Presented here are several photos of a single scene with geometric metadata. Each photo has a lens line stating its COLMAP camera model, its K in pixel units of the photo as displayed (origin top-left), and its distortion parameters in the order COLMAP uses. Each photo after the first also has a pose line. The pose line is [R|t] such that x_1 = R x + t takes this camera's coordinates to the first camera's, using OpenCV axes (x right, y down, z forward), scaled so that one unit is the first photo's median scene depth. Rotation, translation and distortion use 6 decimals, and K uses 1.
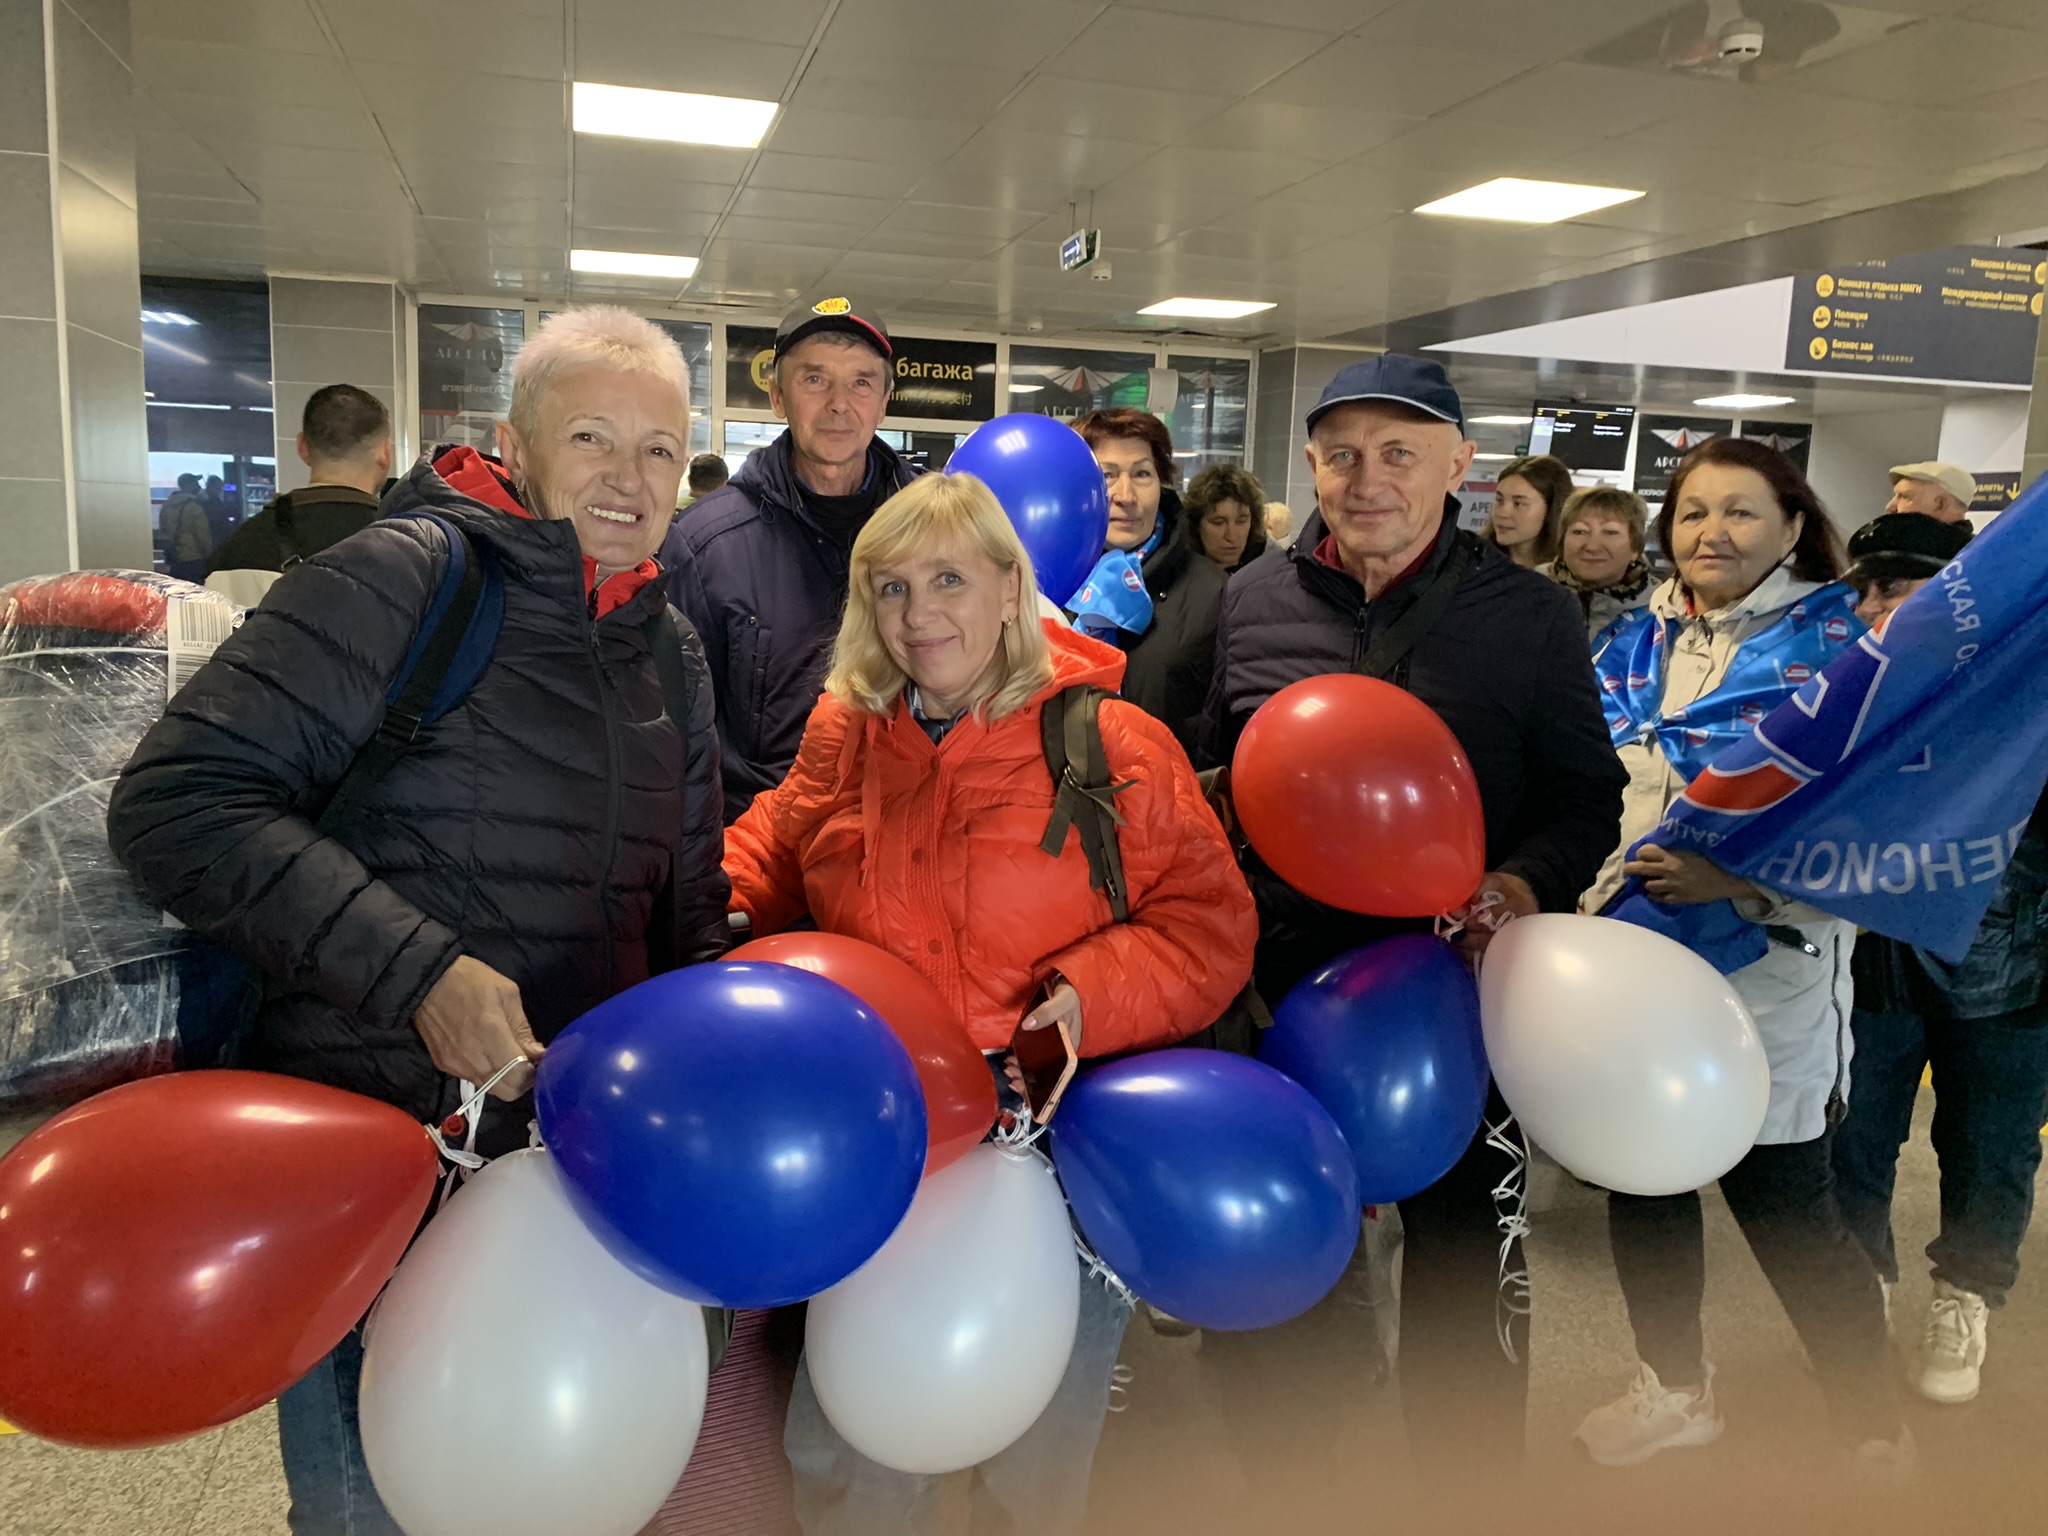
lens RADIAL K [[1568.1, 0, 1020.7], [0, 1568.1, 767.3], [0, 0, 1]] dist [0.012778, -0.009487]
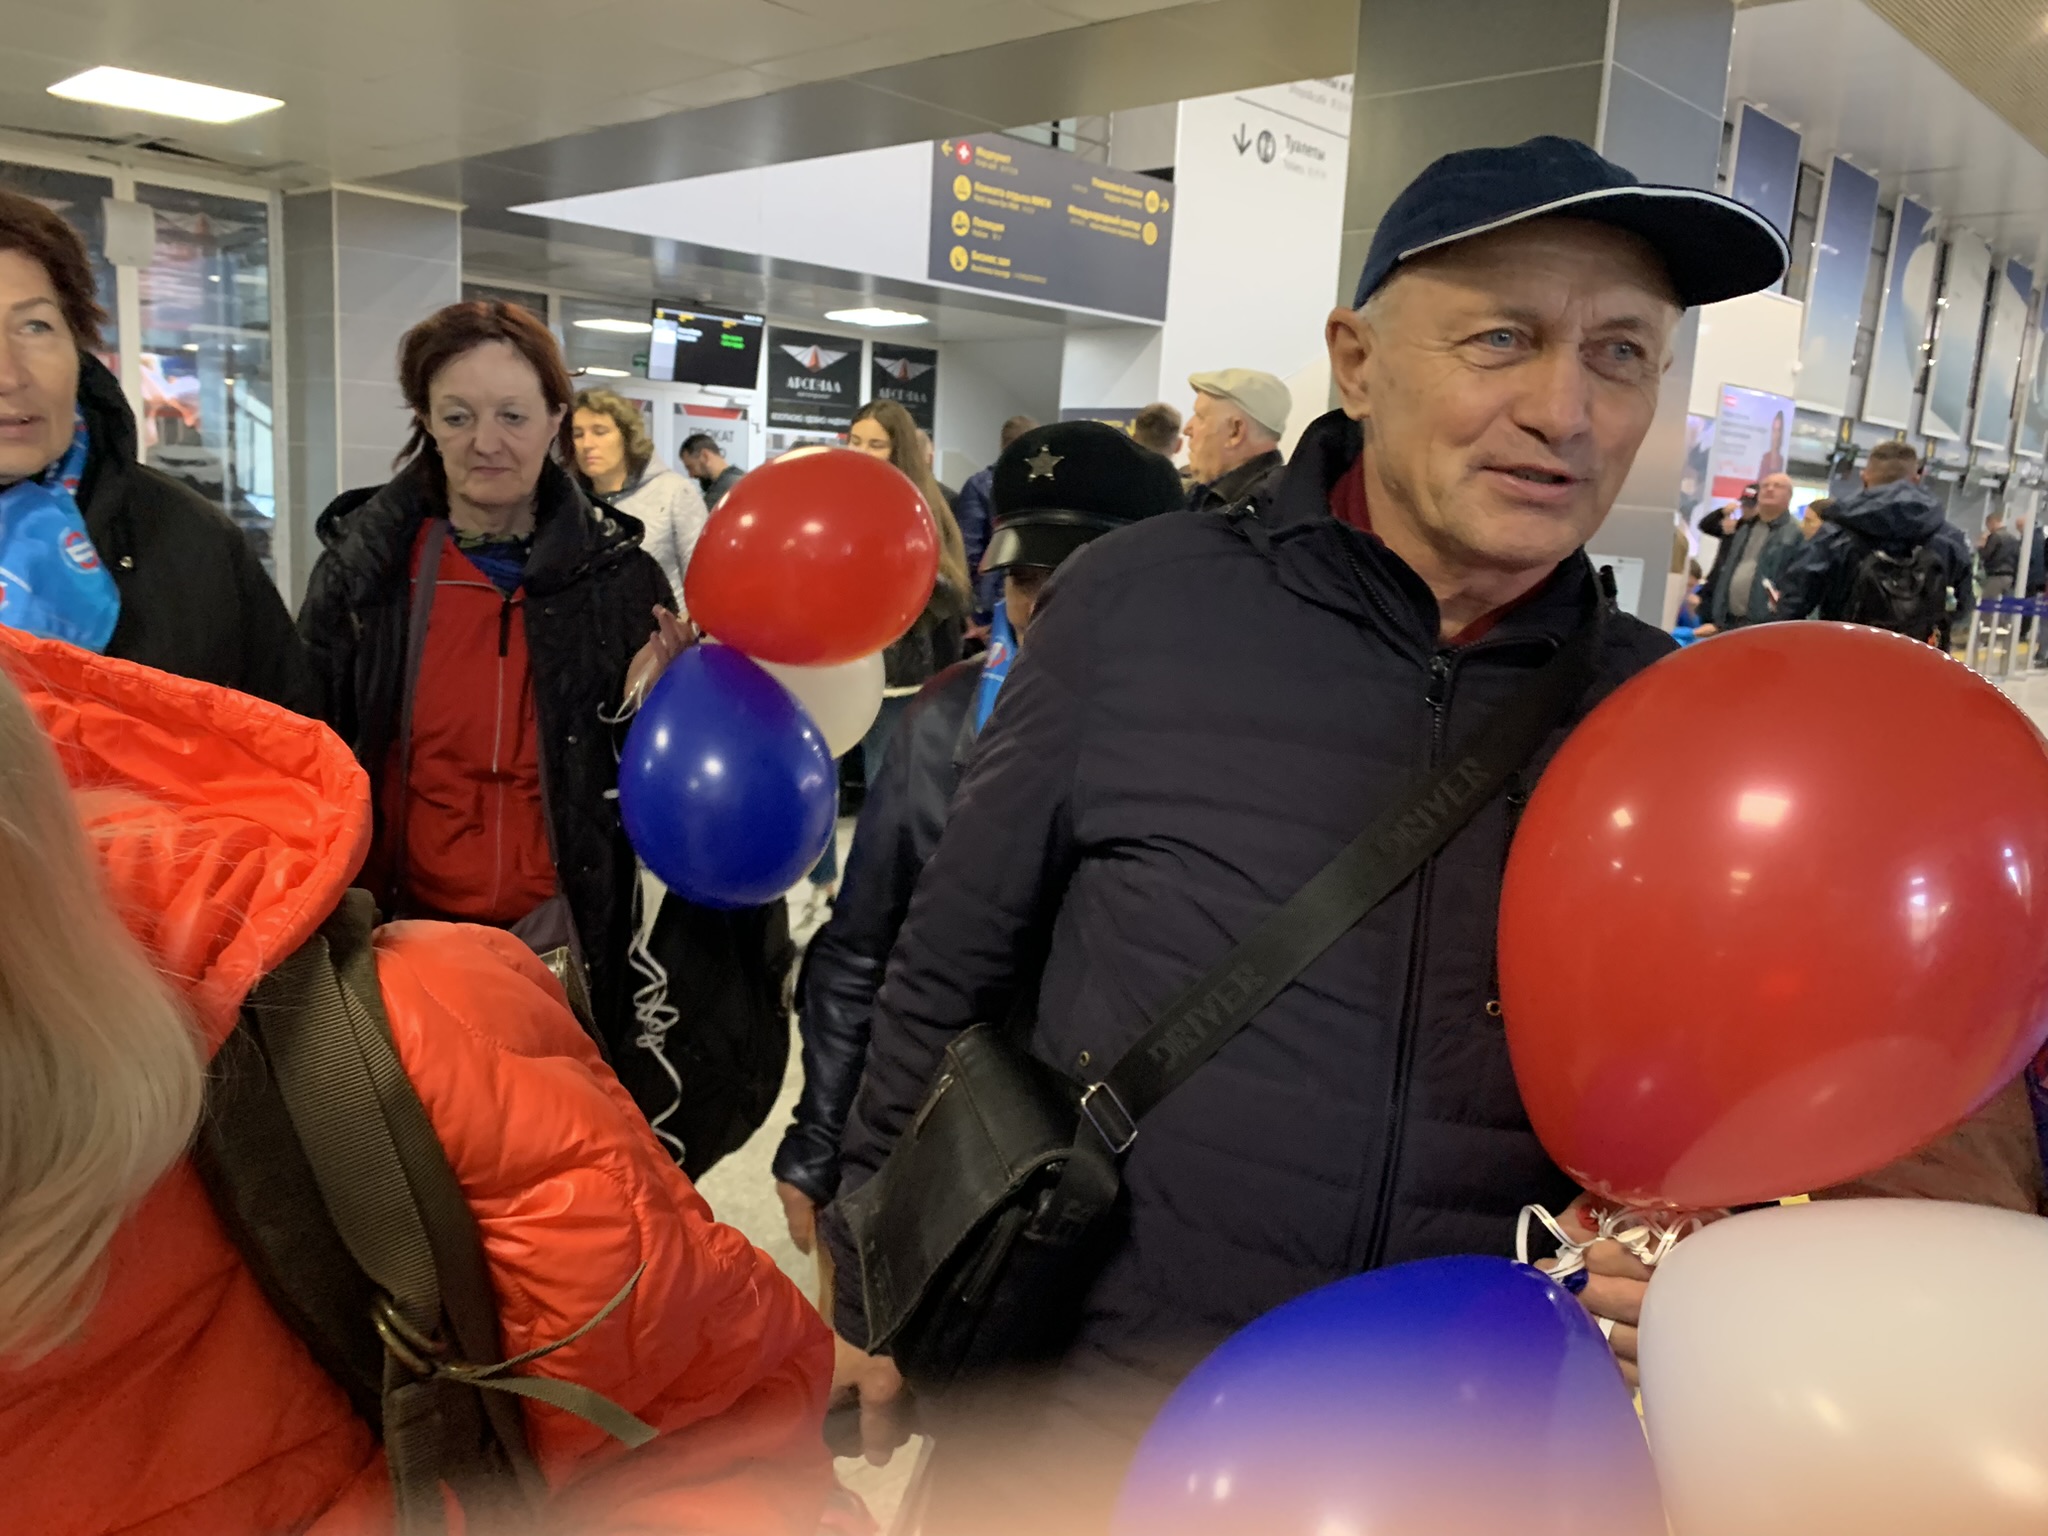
lens RADIAL K [[1568.1, 0, 1020.9], [0, 1568.1, 769.0], [0, 0, 1]] dist [0.012778, -0.009487]
pose [[0.852212, -0.079814, 0.517073, 0.047228], [0.057591, 0.996600, 0.058915, -0.024962], [-0.520017, -0.020429, 0.853912, 0.202830]]
